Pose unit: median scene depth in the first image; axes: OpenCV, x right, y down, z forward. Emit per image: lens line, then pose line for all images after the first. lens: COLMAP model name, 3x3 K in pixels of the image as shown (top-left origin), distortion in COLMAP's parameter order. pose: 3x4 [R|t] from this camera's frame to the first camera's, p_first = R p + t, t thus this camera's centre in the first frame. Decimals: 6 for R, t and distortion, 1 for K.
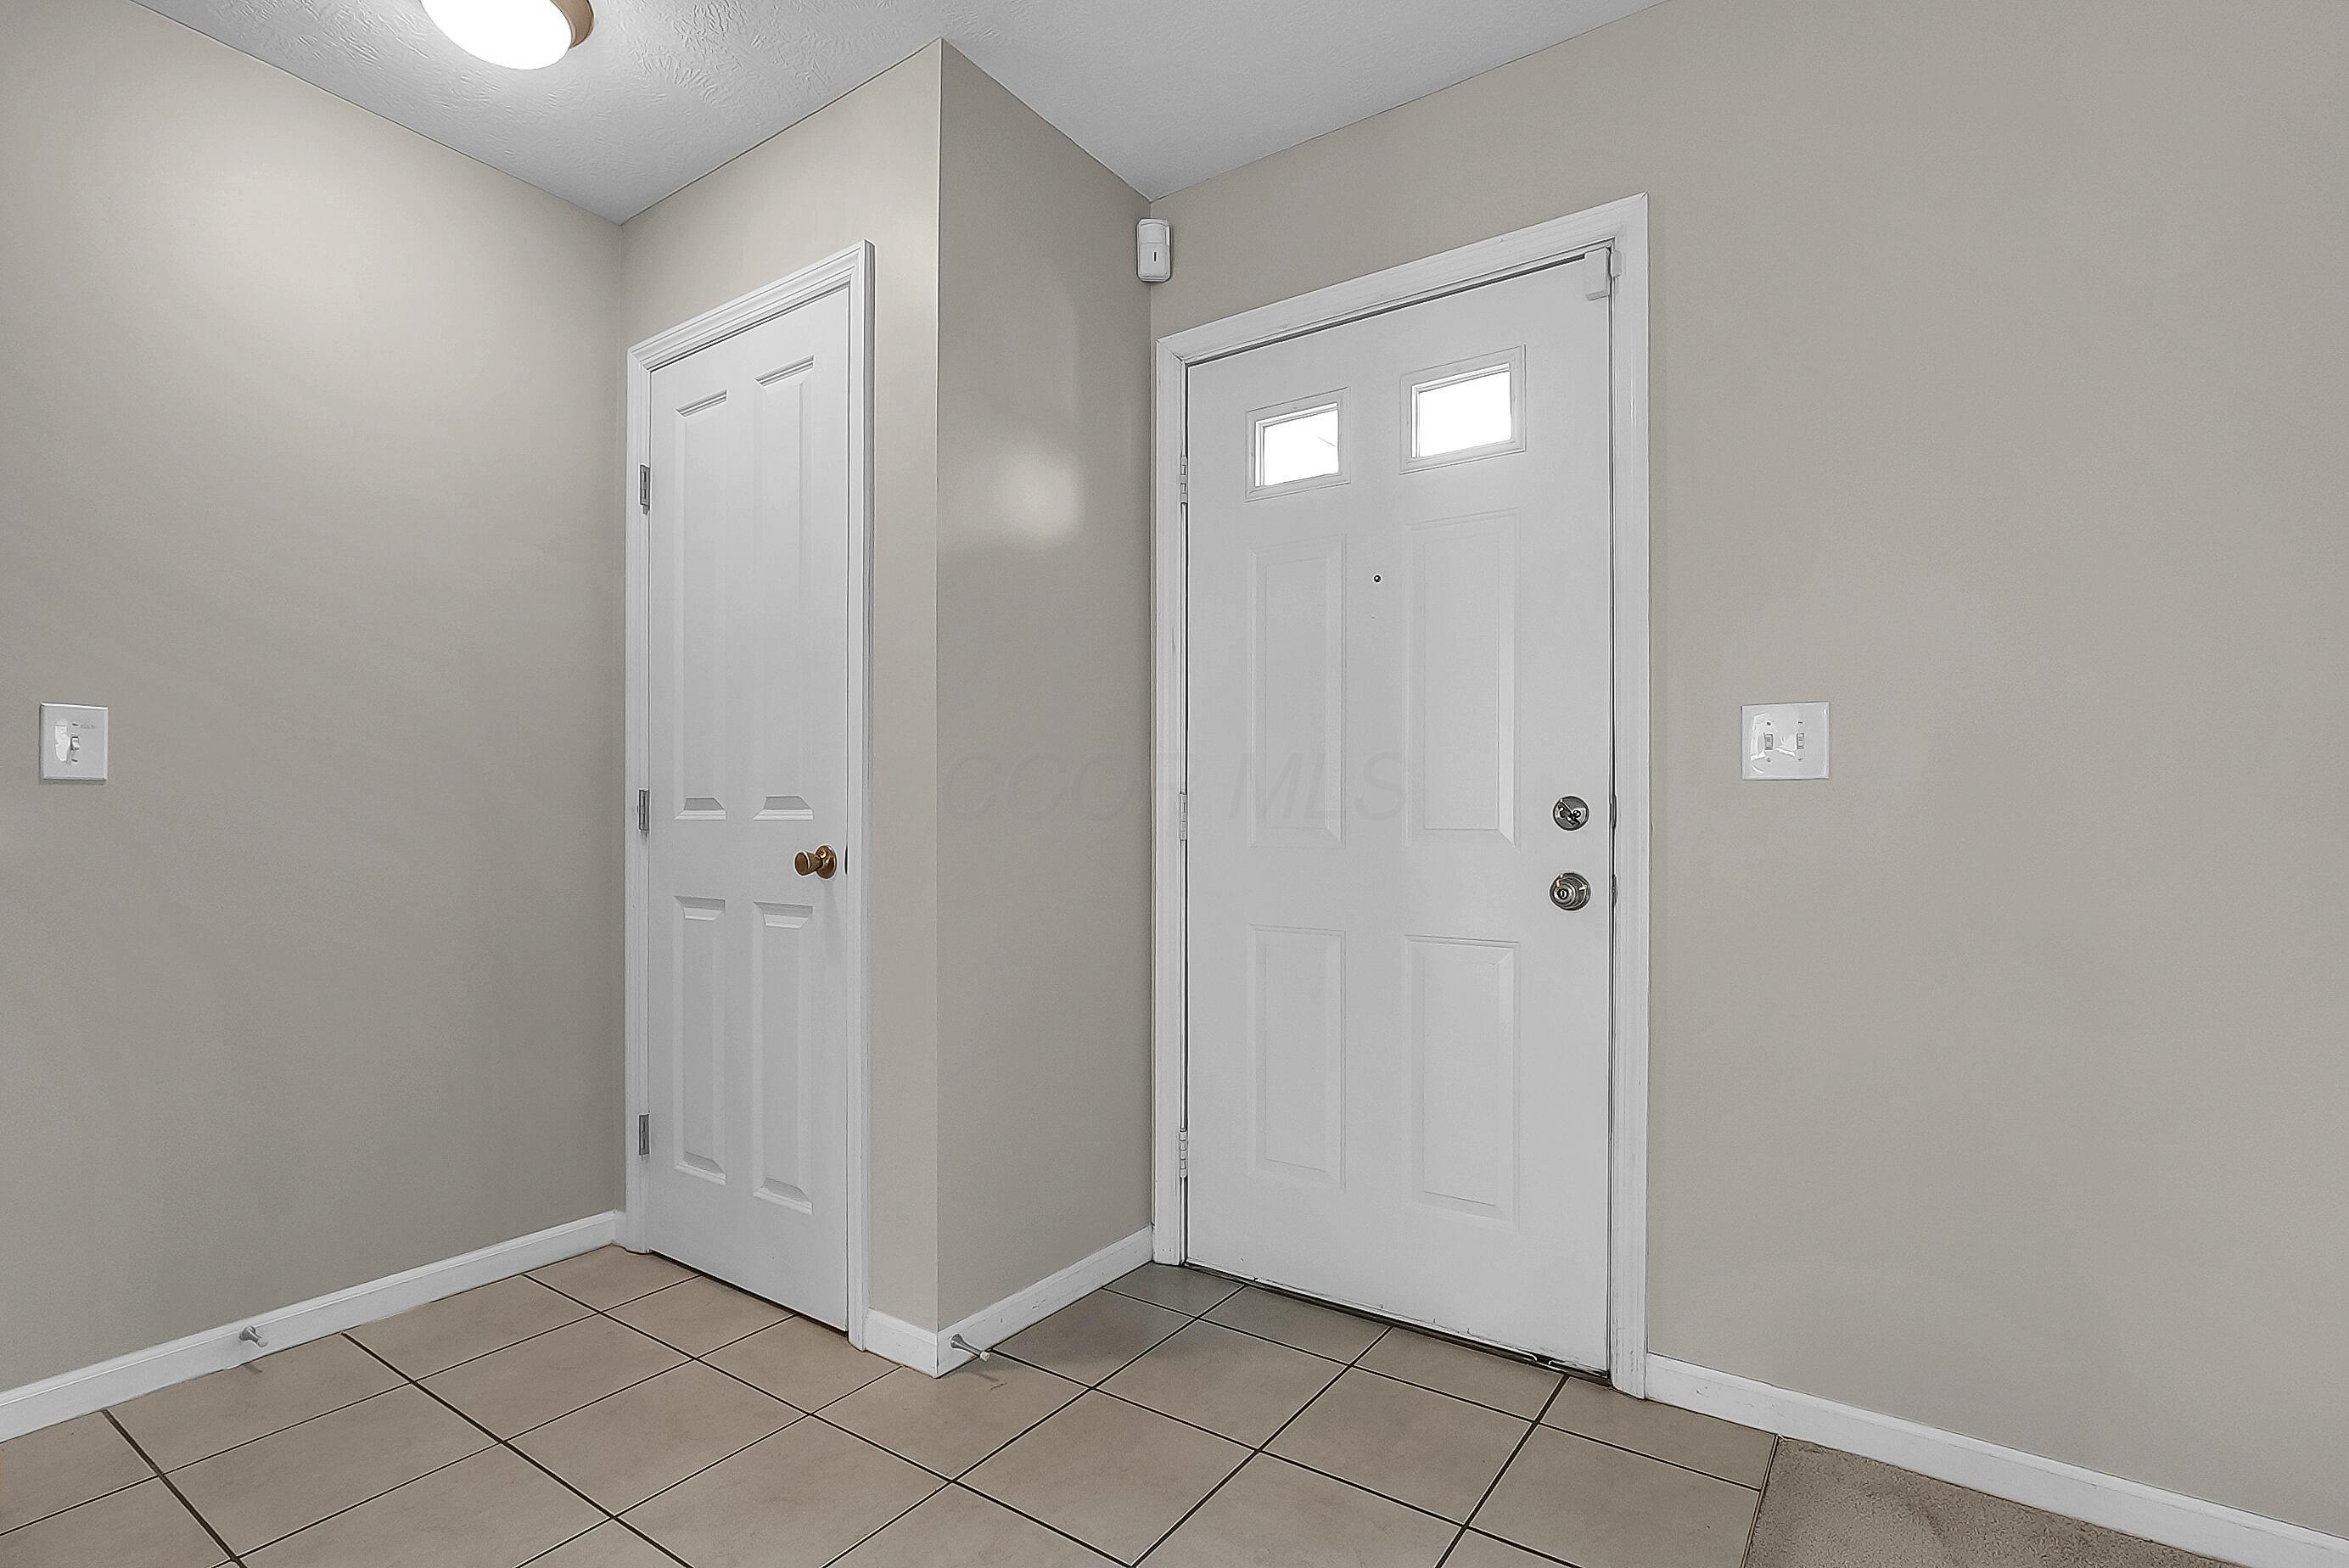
lens RADIAL K [[1109.2, 0, 1173.3], [0, 1109.2, 813.3], [0, 0, 1]] dist [-0.002687, 0.000250]
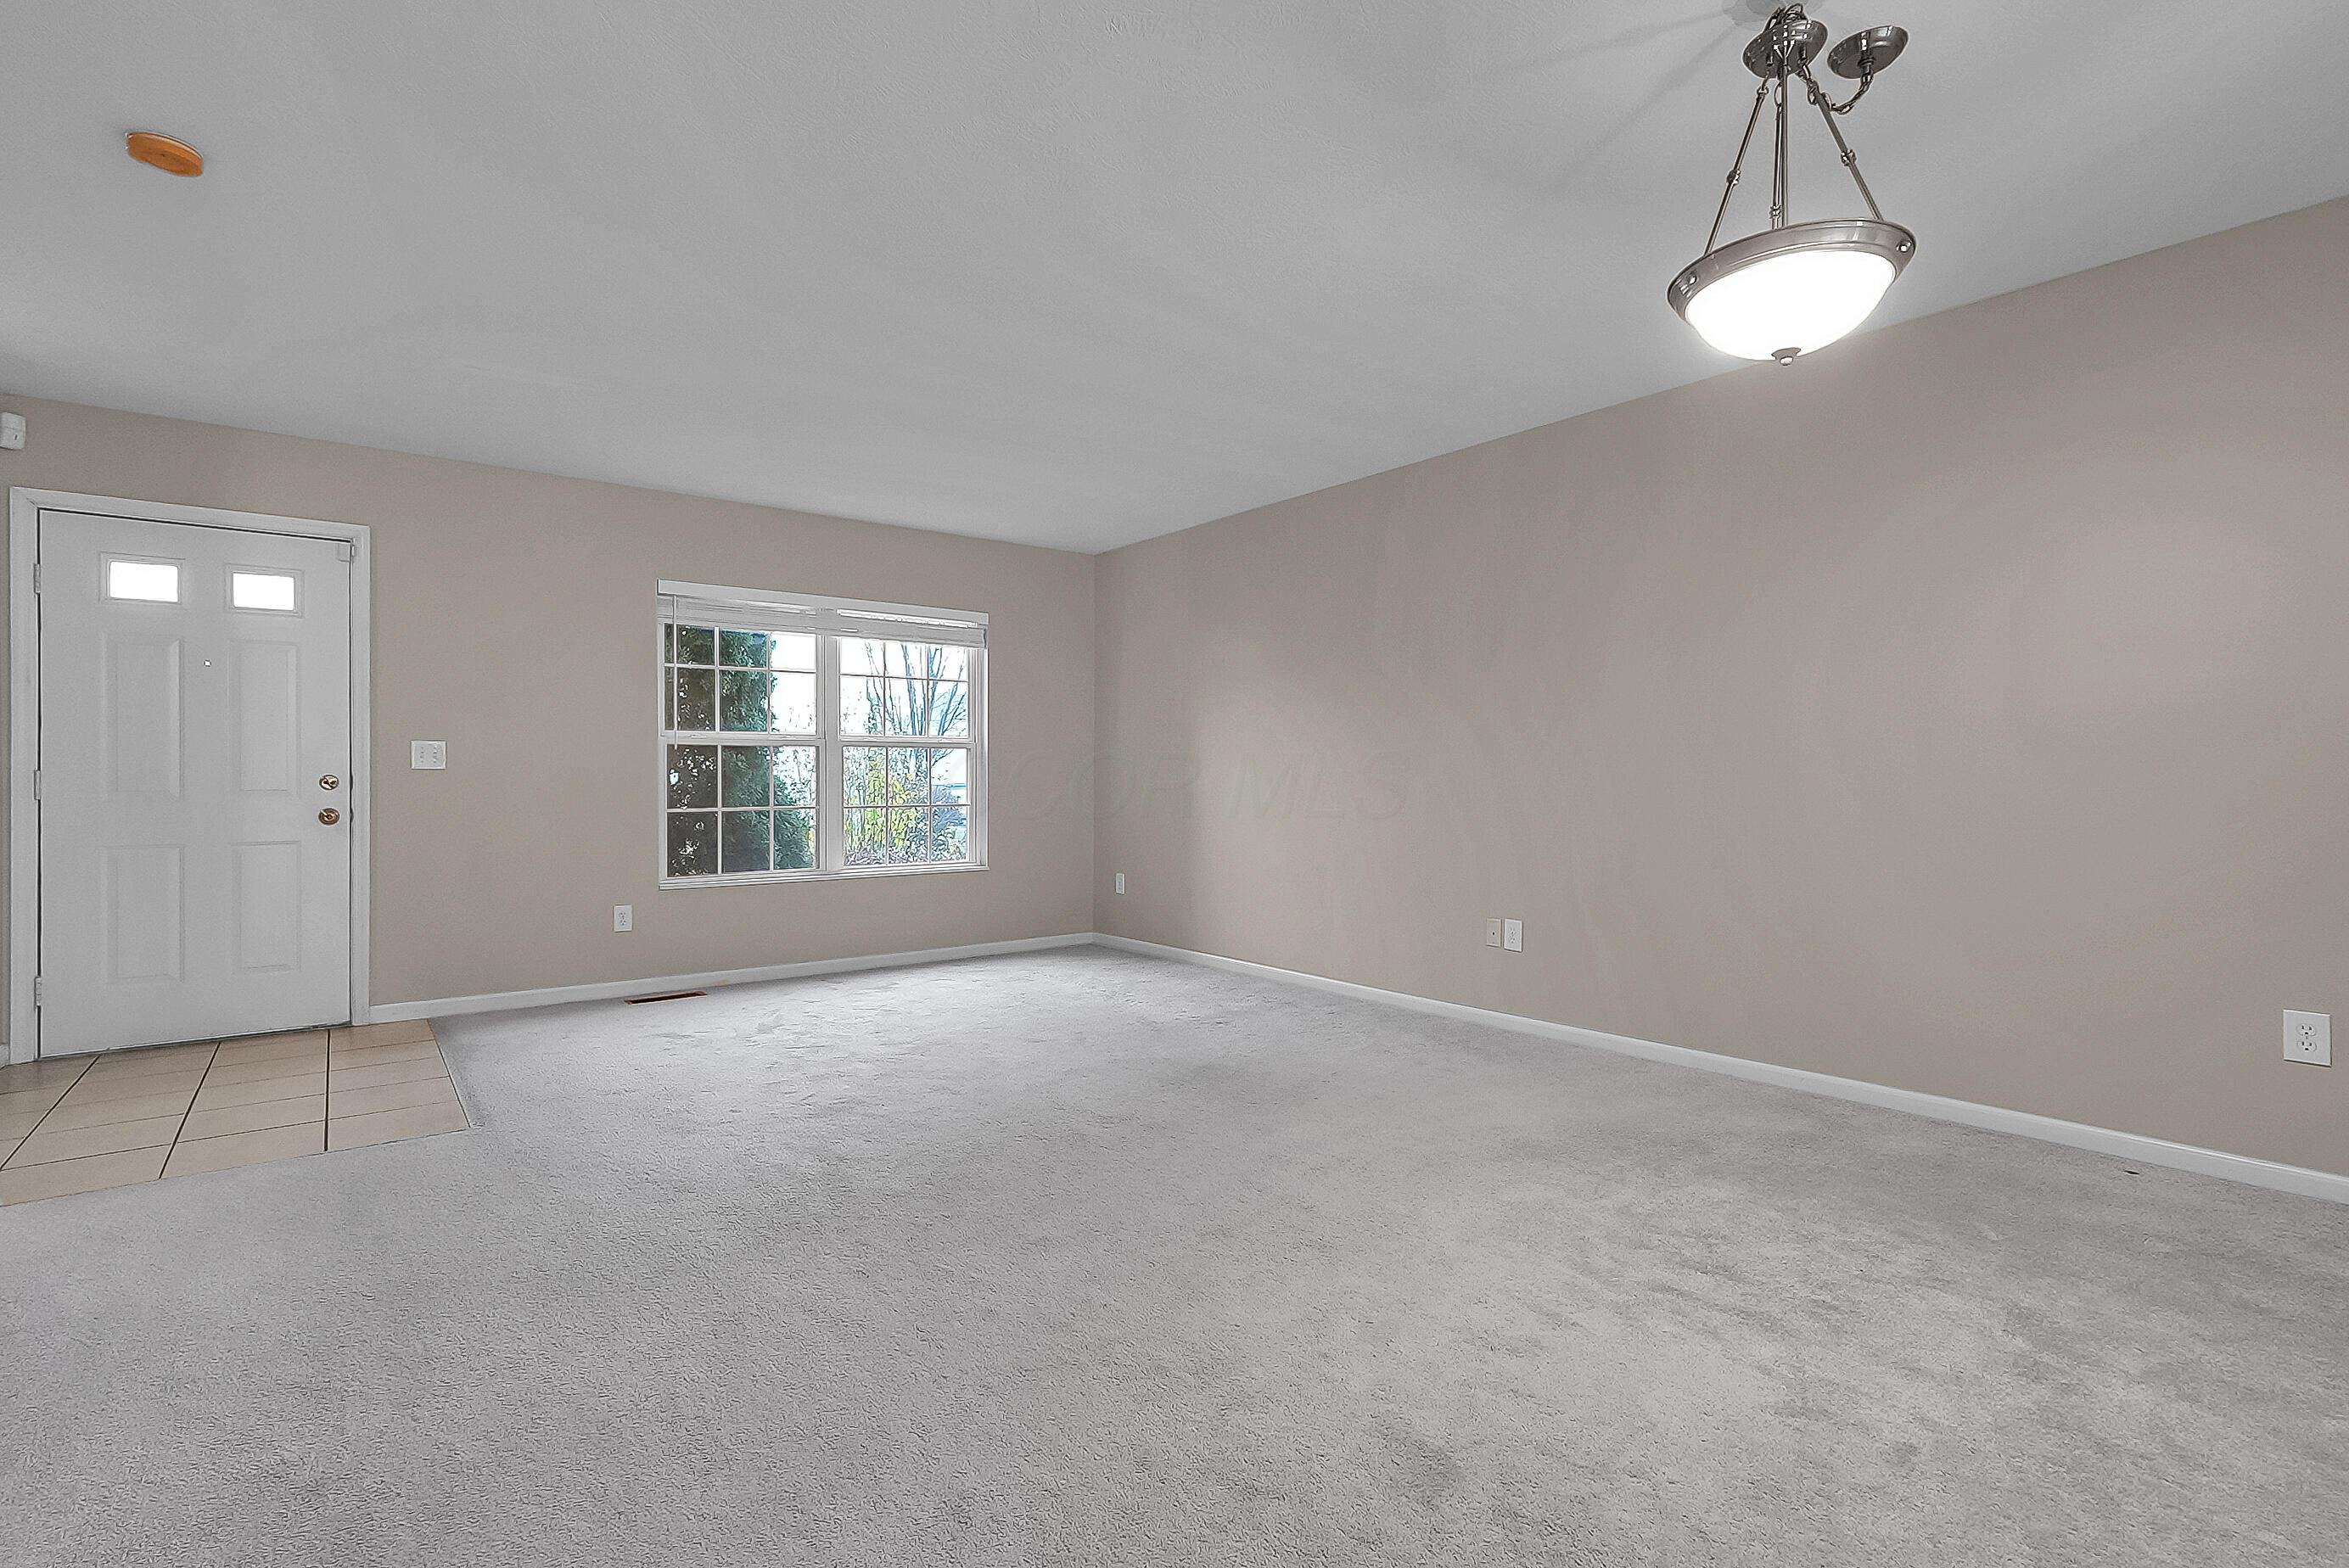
lens RADIAL K [[1094.4, 0, 1174.5], [0, 1094.4, 784.0], [0, 0, 1]] dist [-0.002308, 0.001166]
pose [[0.309514, -0.004787, 0.950883, -1.124256], [0.003648, 0.999986, 0.003847, 0.001895], [-0.950888, 0.002278, 0.309528, -1.219700]]
